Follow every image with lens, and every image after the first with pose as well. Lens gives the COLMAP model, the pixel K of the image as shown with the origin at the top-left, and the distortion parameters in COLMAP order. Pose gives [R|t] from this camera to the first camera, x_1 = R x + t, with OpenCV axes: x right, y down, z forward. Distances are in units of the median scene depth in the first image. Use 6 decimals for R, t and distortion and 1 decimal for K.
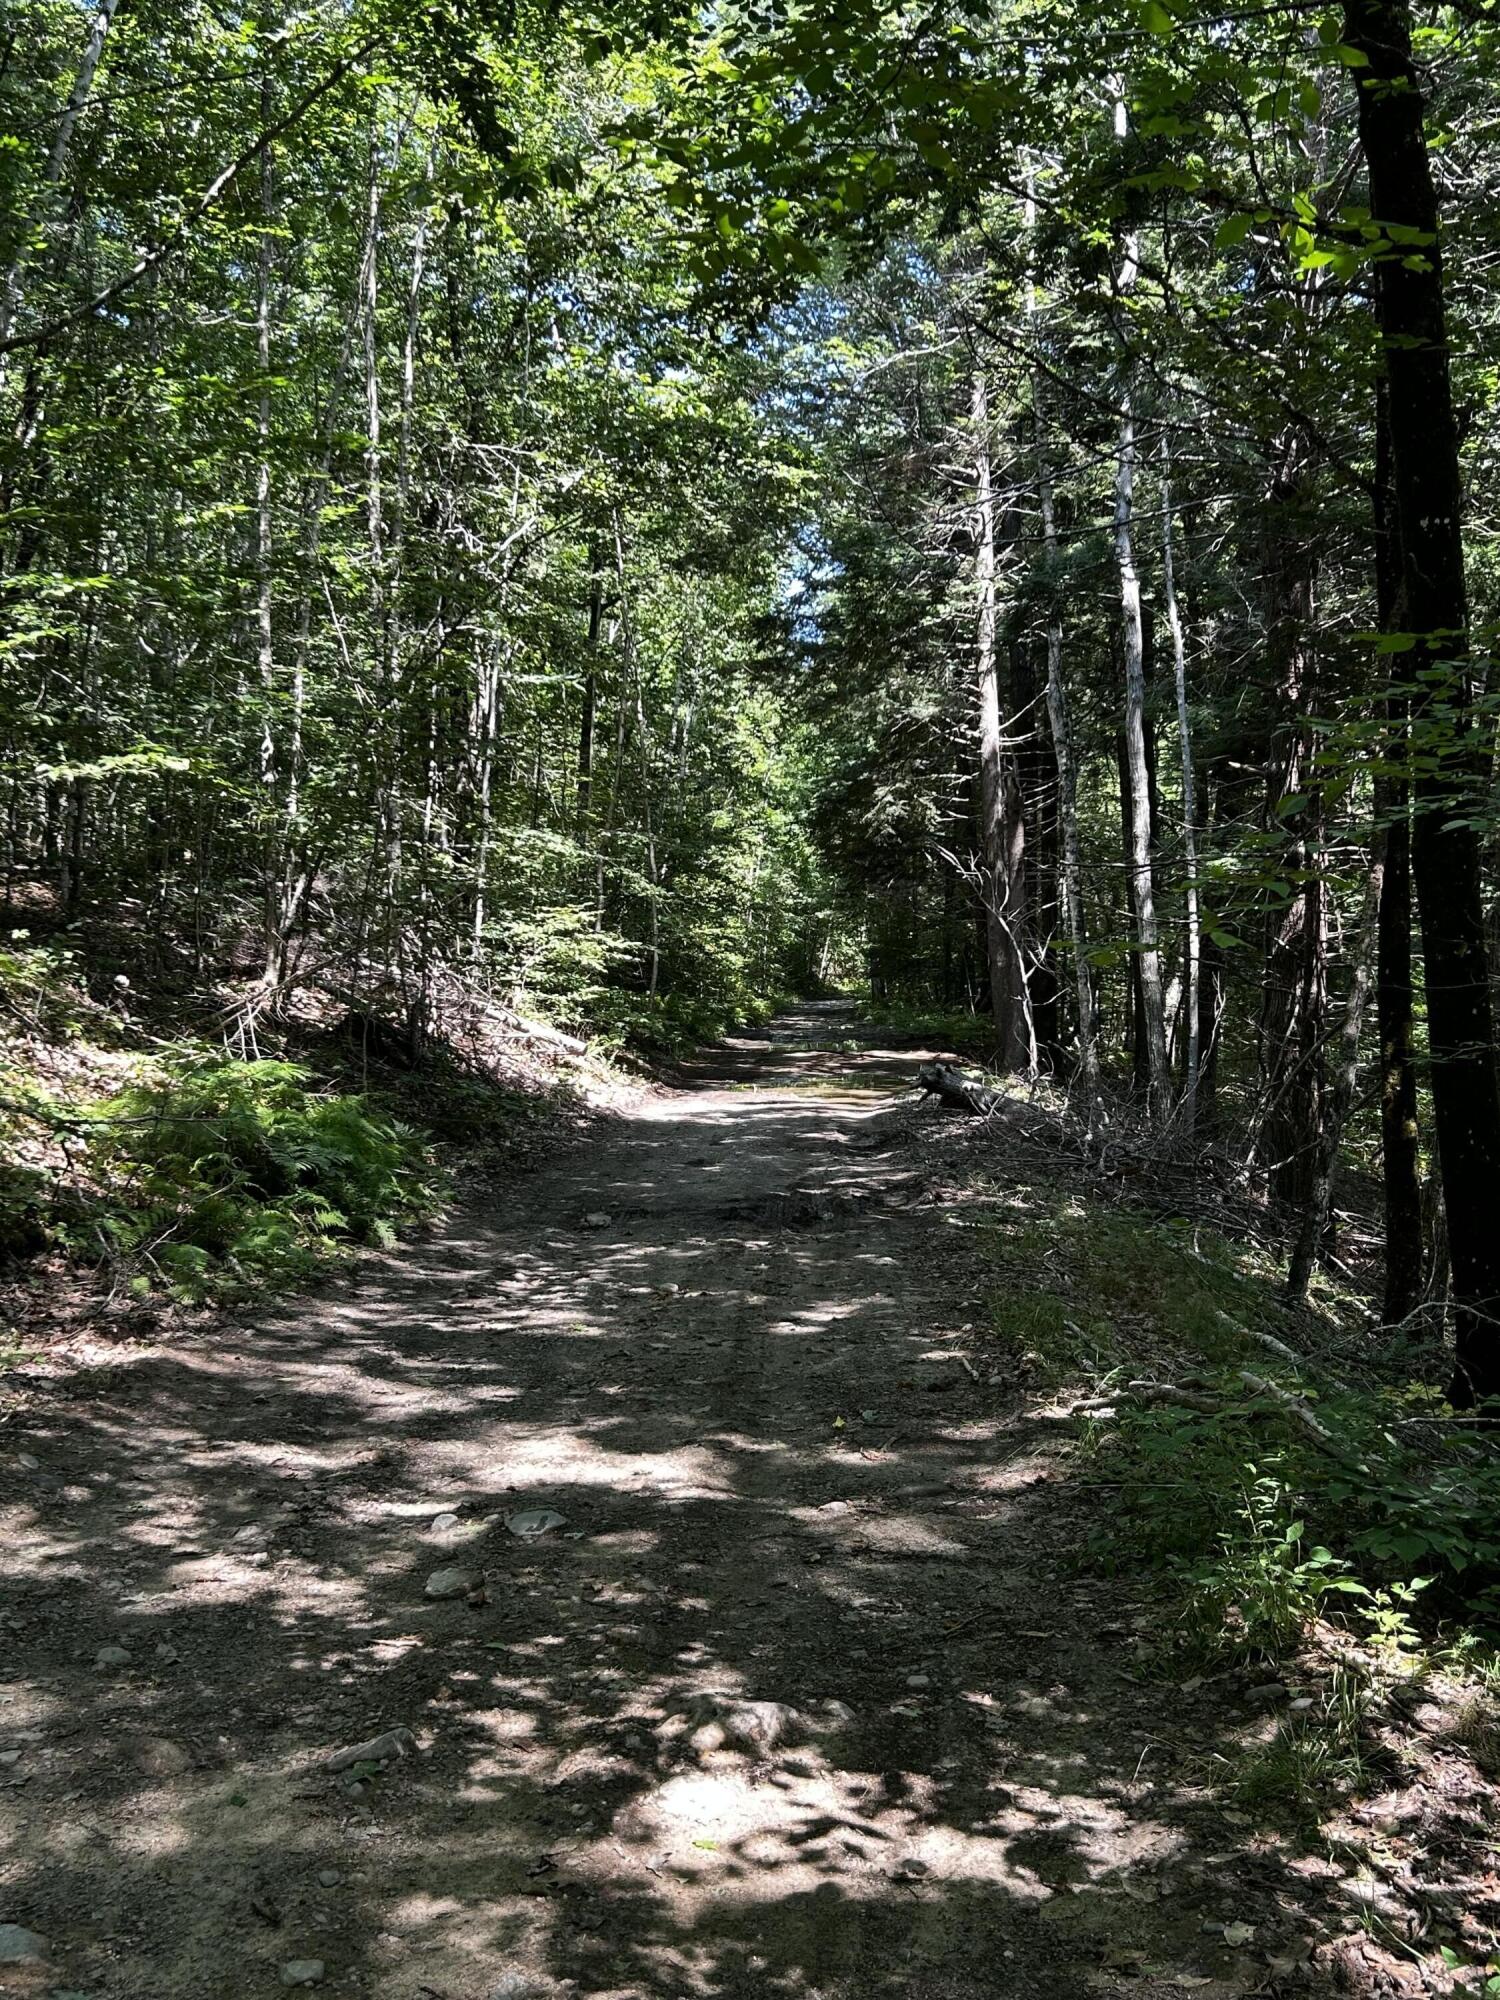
lens RADIAL K [[1993.0, 0, 750.0], [0, 1993.0, 1000.0], [0, 0, 1]] dist [0.156443, -0.412331]
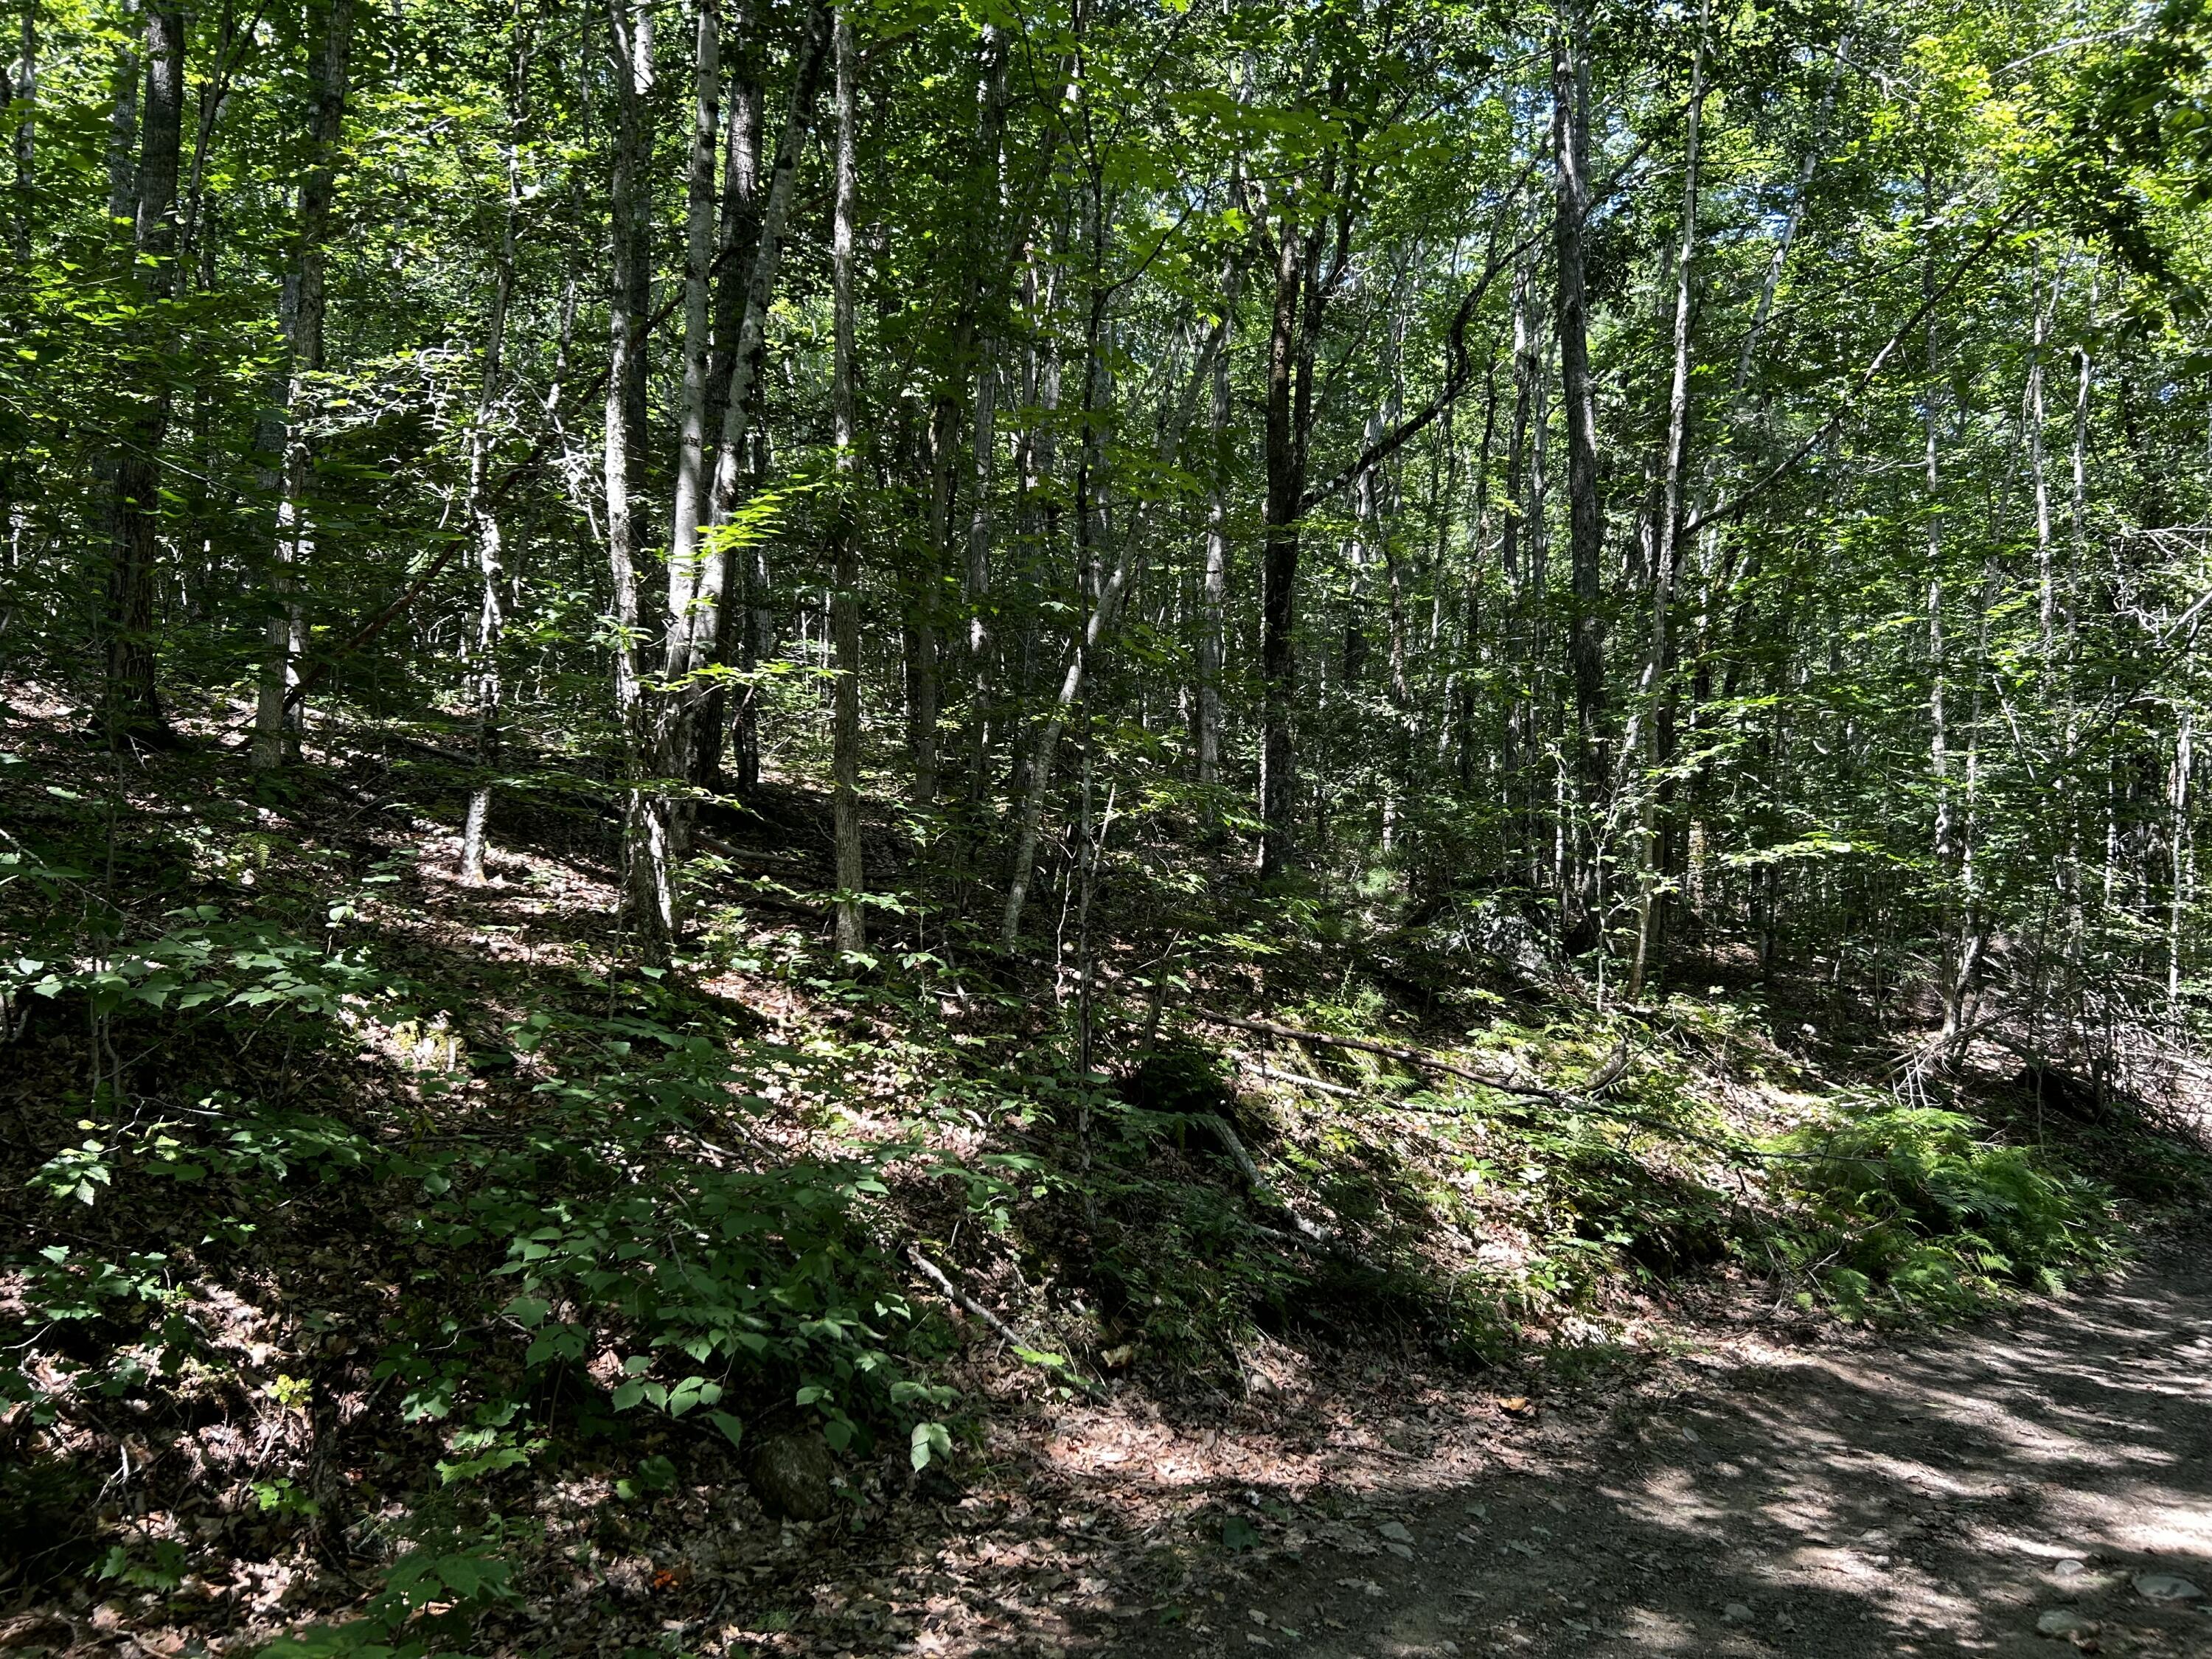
lens RADIAL K [[1683.8, 0, 1106.0], [0, 1683.8, 829.5], [0, 0, 1]] dist [0.064855, -0.061306]
pose [[0.759746, -0.050080, -0.648289, 0.032480], [-0.027833, 0.993611, -0.109374, -0.007516], [0.649624, 0.101140, 0.753498, -0.025872]]
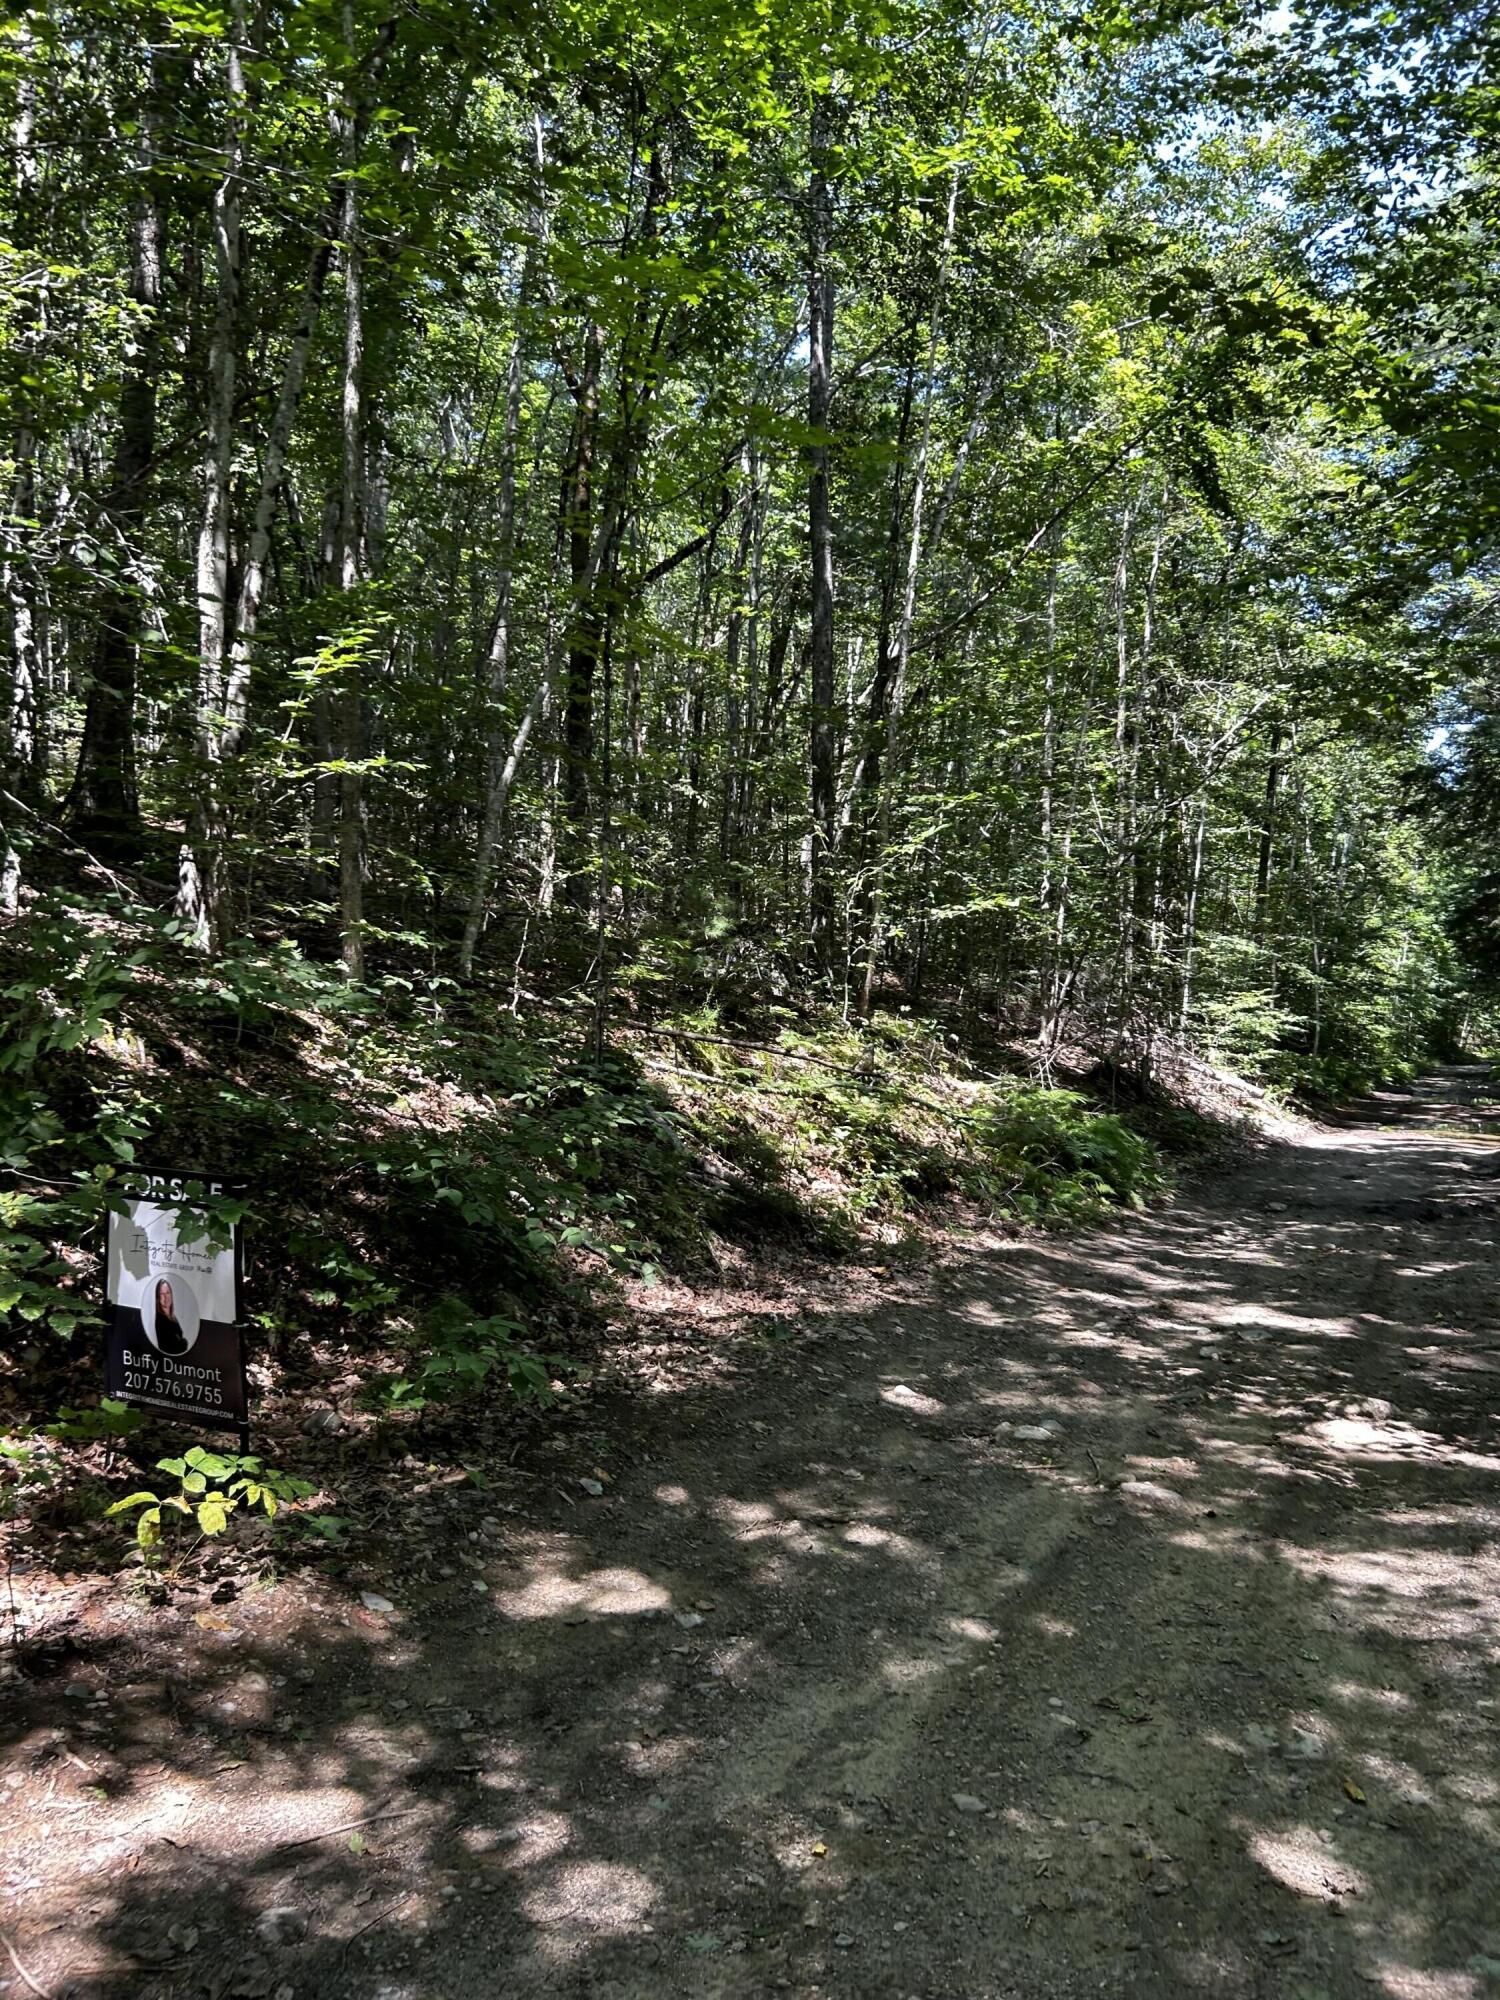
lens RADIAL K [[1563.5, 0, 750.1], [0, 1563.5, 988.7], [0, 0, 1]] dist [0.099250, -0.227557]
pose [[0.924762, 0.010052, -0.380414, 0.006998], [-0.026135, 0.998968, -0.037135, 0.002201], [0.379648, 0.044283, 0.924070, -0.257324]]
